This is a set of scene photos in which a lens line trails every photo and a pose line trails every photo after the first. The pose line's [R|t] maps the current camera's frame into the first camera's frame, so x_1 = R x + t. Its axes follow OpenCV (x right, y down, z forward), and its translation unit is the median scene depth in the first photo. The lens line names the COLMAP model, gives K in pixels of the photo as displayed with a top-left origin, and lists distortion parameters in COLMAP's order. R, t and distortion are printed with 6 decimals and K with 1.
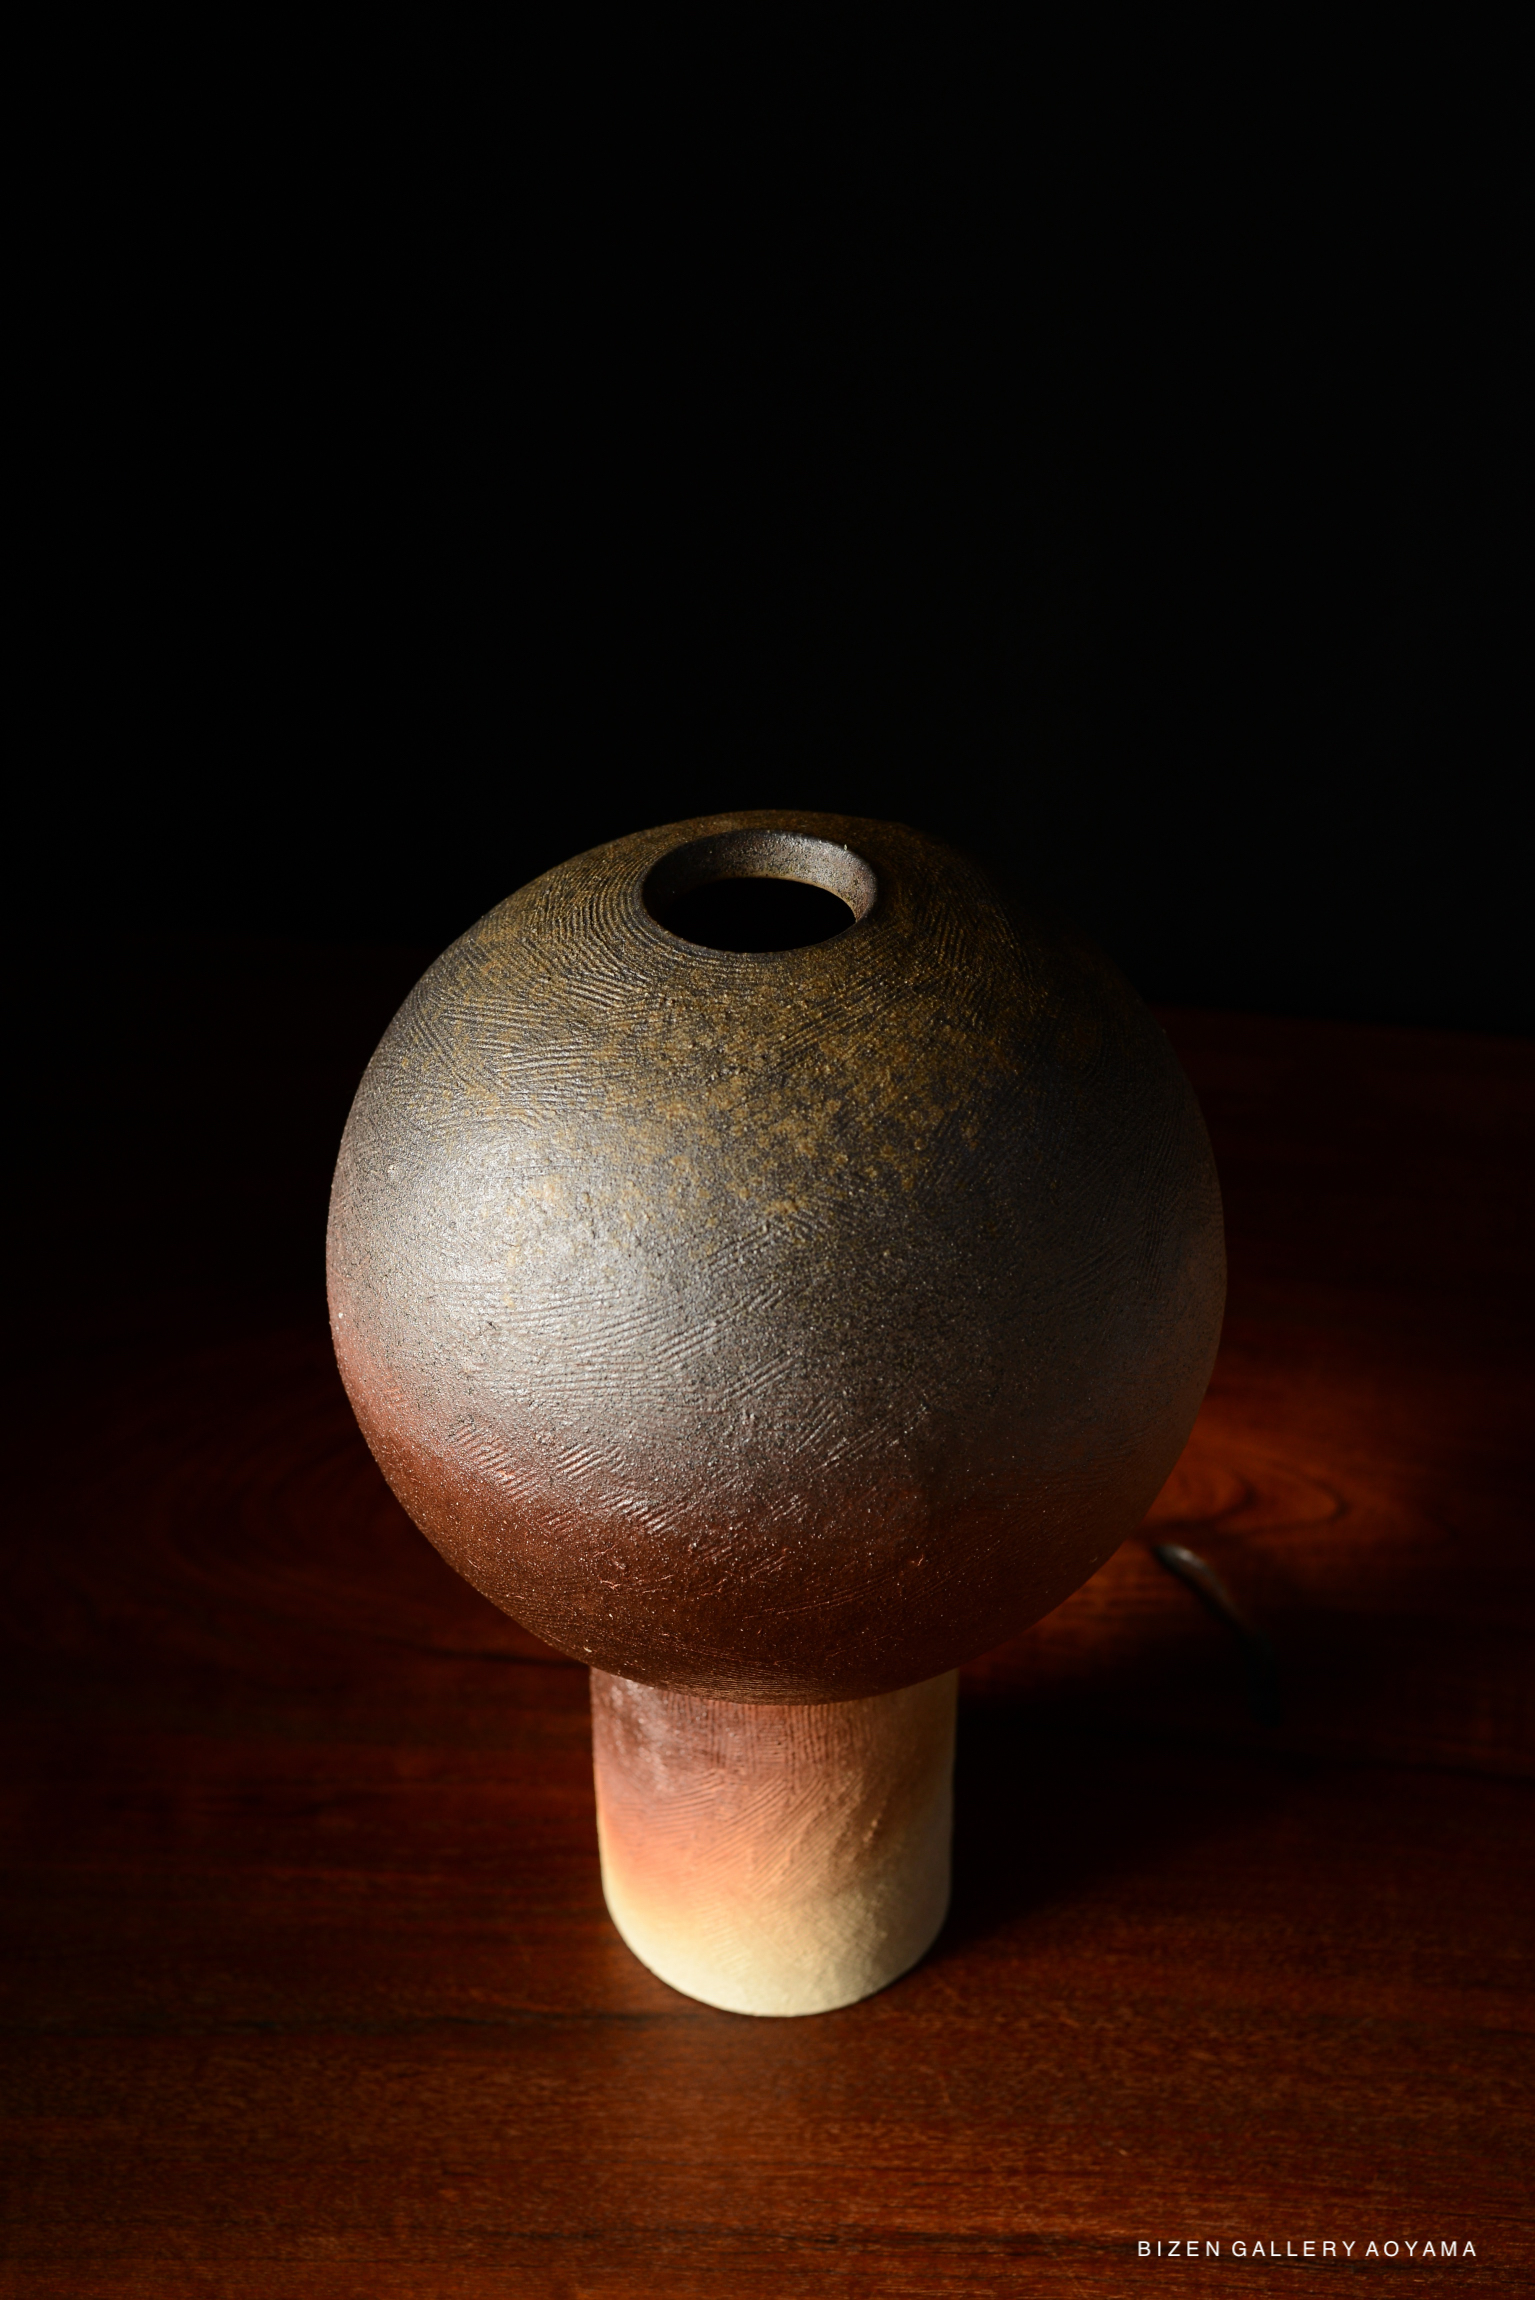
lens RADIAL K [[3516.3, 0, 773.9], [0, 3516.3, 1139.5], [0, 0, 1]] dist [-0.146380, 0.000000]
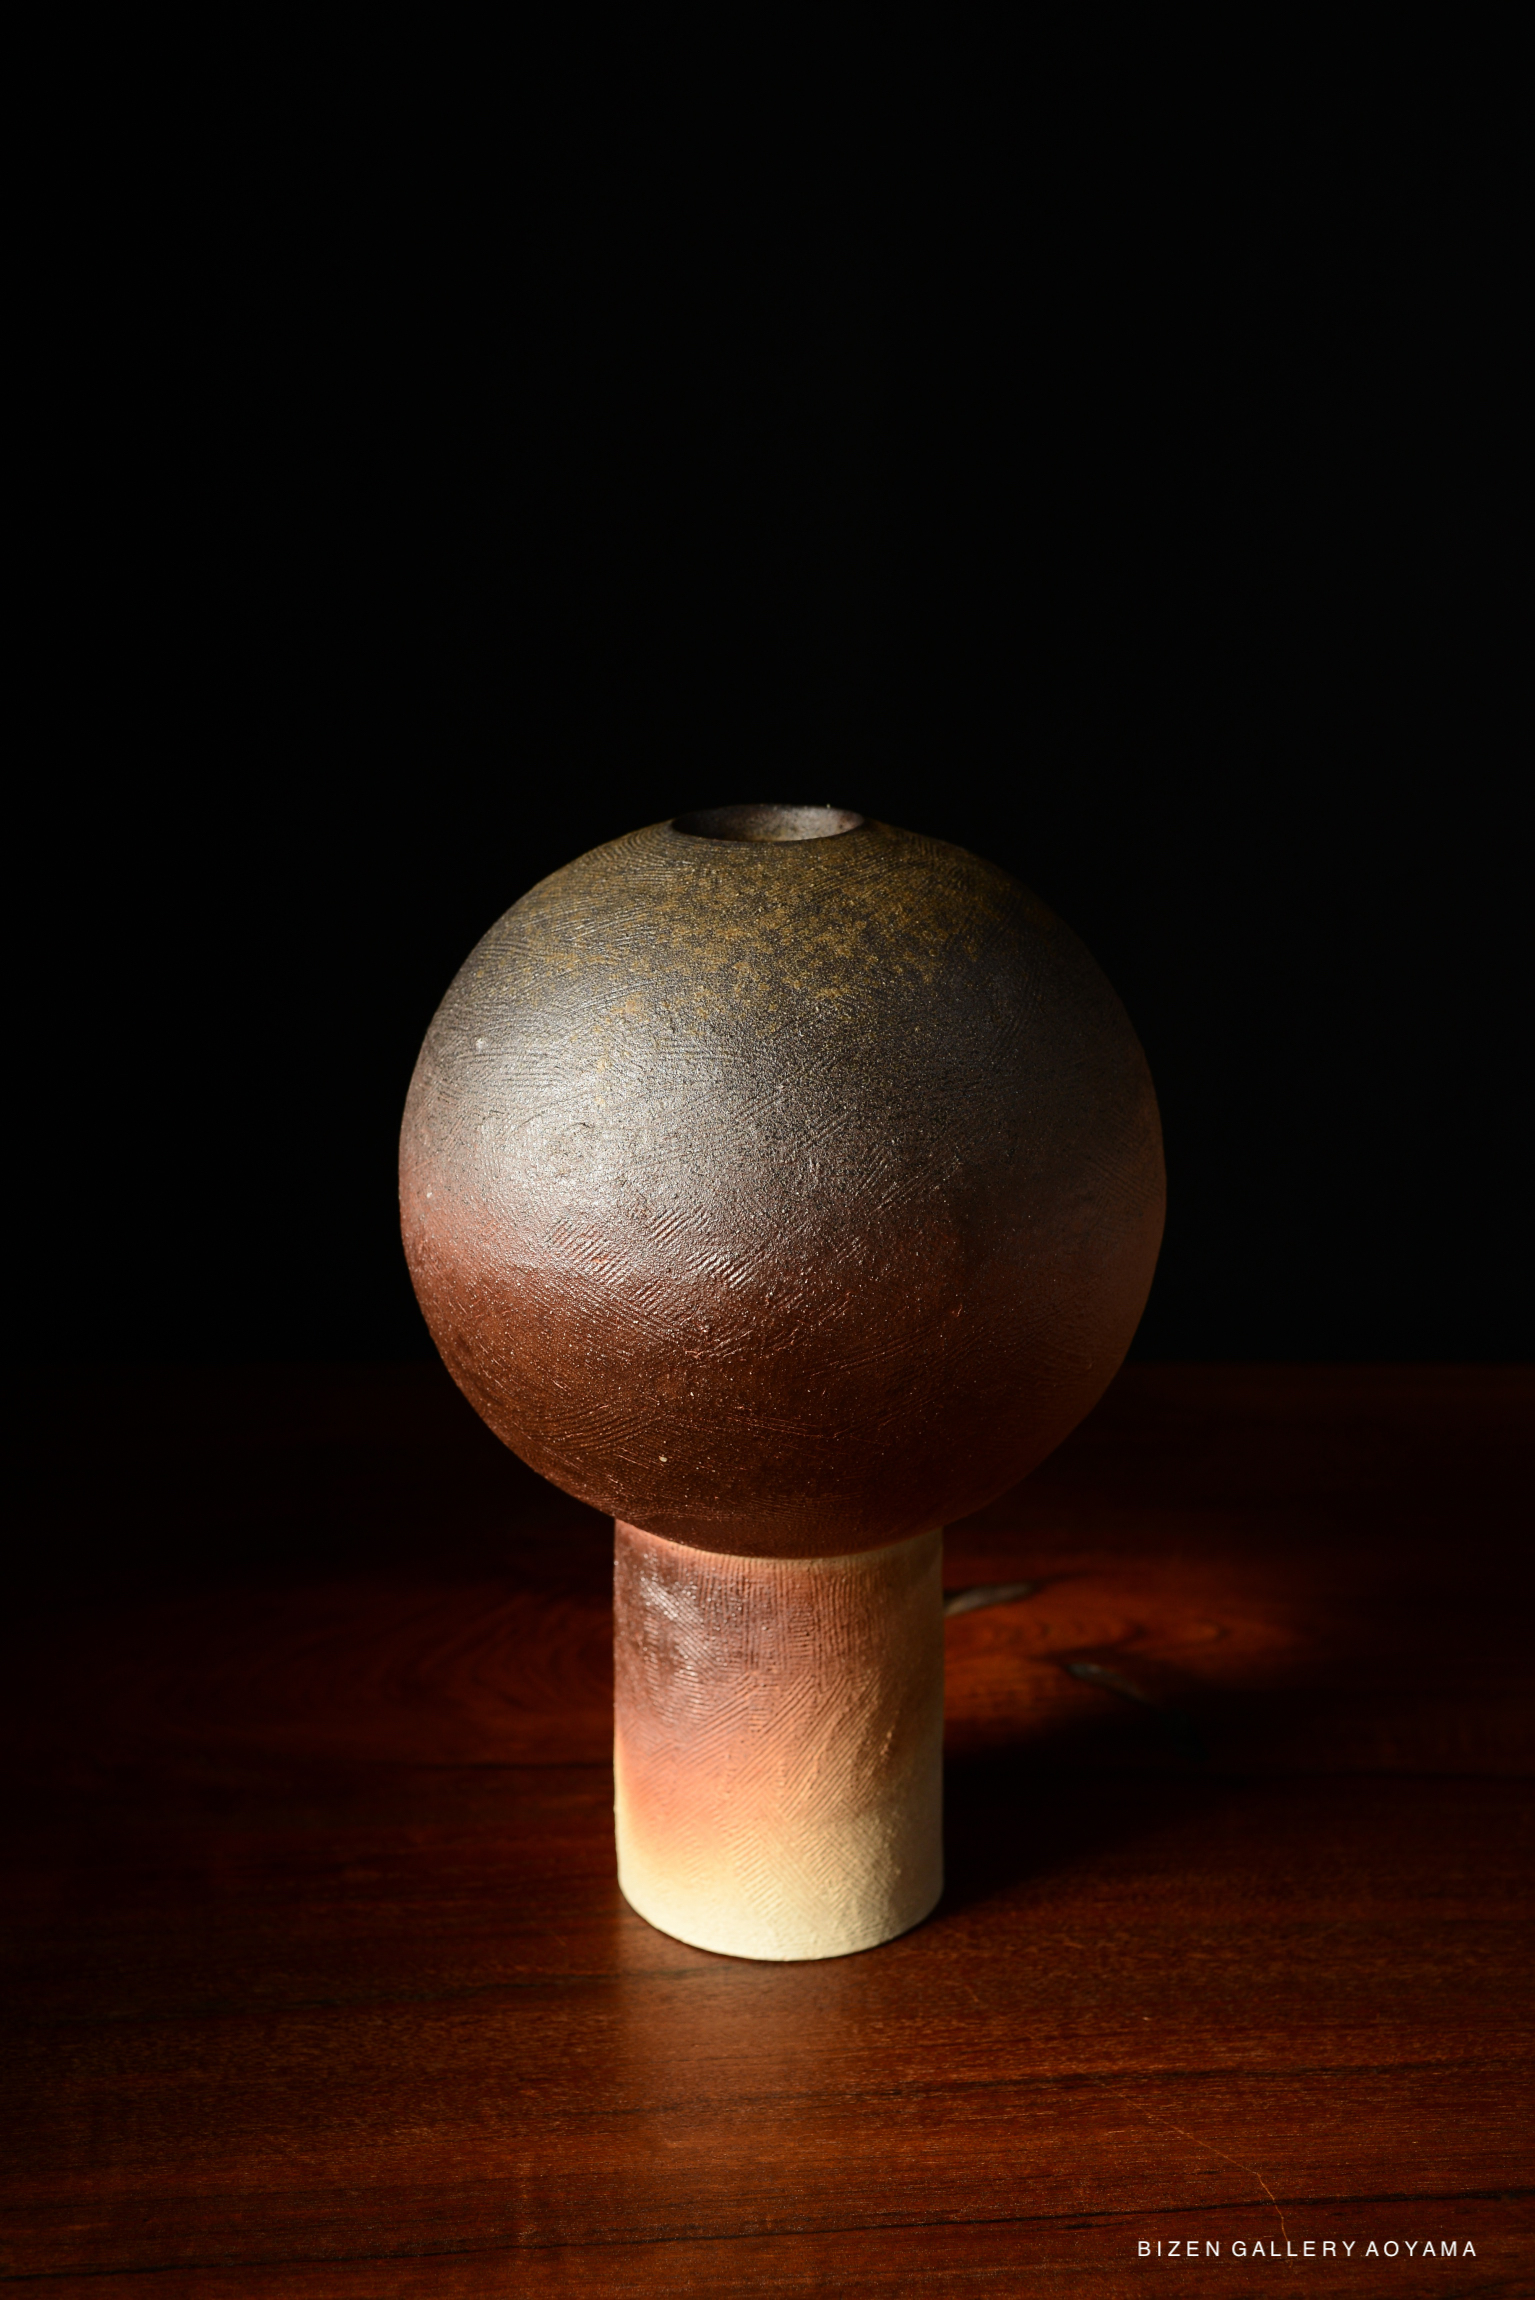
lens RADIAL K [[3516.3, 0, 774.8], [0, 3516.3, 1151.8], [0, 0, 1]] dist [-0.146380, 0.000000]
pose [[0.990076, -0.038249, 0.135230, -0.151611], [0.081499, 0.940187, -0.330766, 0.390647], [-0.114490, 0.338504, 0.933974, -0.091694]]
